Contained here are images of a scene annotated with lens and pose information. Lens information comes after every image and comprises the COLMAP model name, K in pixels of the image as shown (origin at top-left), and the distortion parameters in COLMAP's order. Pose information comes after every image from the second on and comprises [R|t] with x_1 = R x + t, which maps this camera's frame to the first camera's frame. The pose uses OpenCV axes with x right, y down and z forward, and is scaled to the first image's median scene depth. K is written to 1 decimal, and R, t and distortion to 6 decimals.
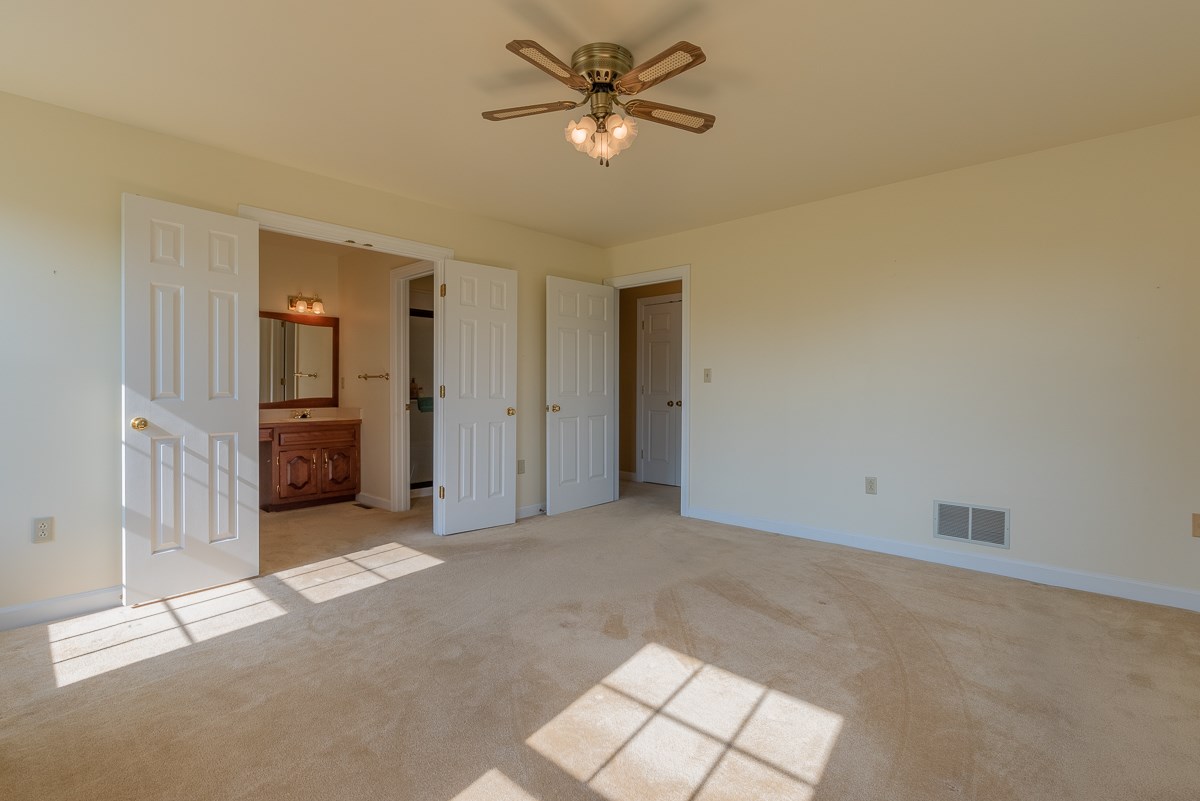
lens RADIAL K [[570.5, 0, 597.5], [0, 570.5, 383.9], [0, 0, 1]] dist [-0.001528, -0.000260]
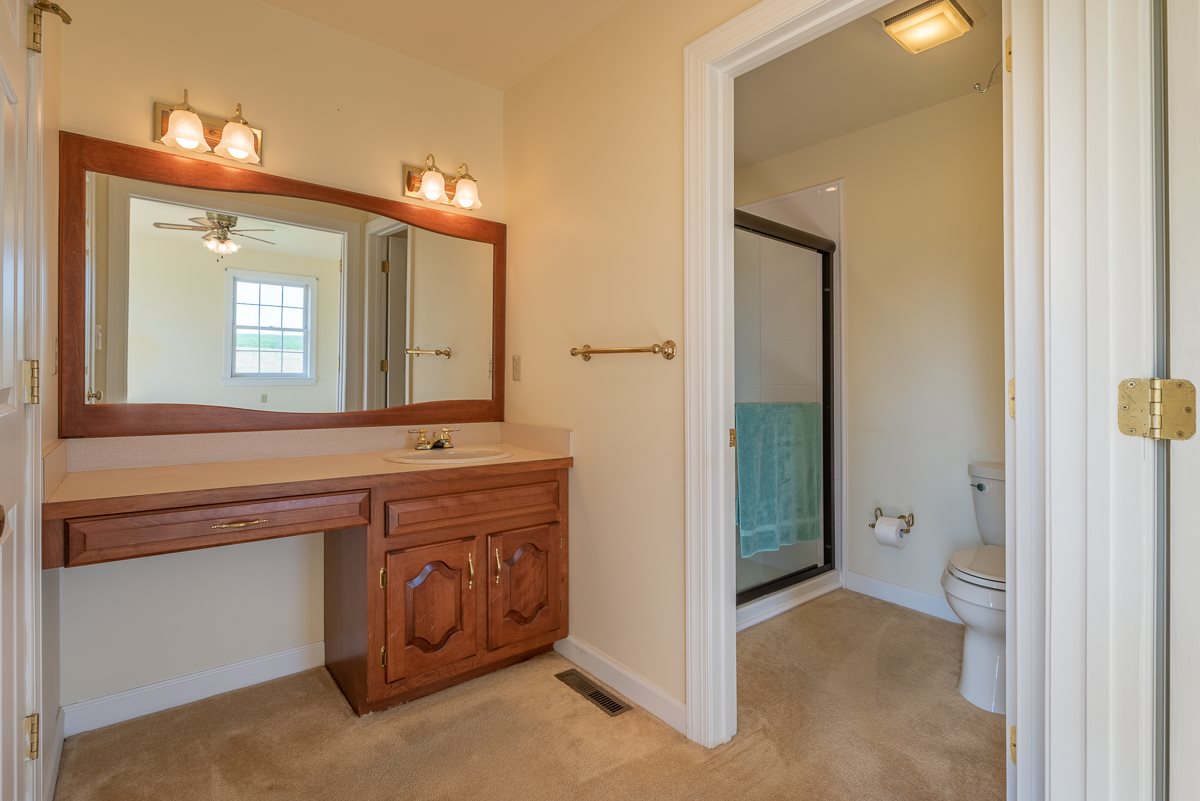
lens RADIAL K [[570.5, 0, 597.5], [0, 570.5, 383.9], [0, 0, 1]] dist [-0.001528, -0.000260]
pose [[0.991572, 0.012747, -0.128928, -0.352164], [-0.010826, 0.999820, 0.015585, 0.003434], [0.129104, -0.014058, 0.991531, 0.612290]]
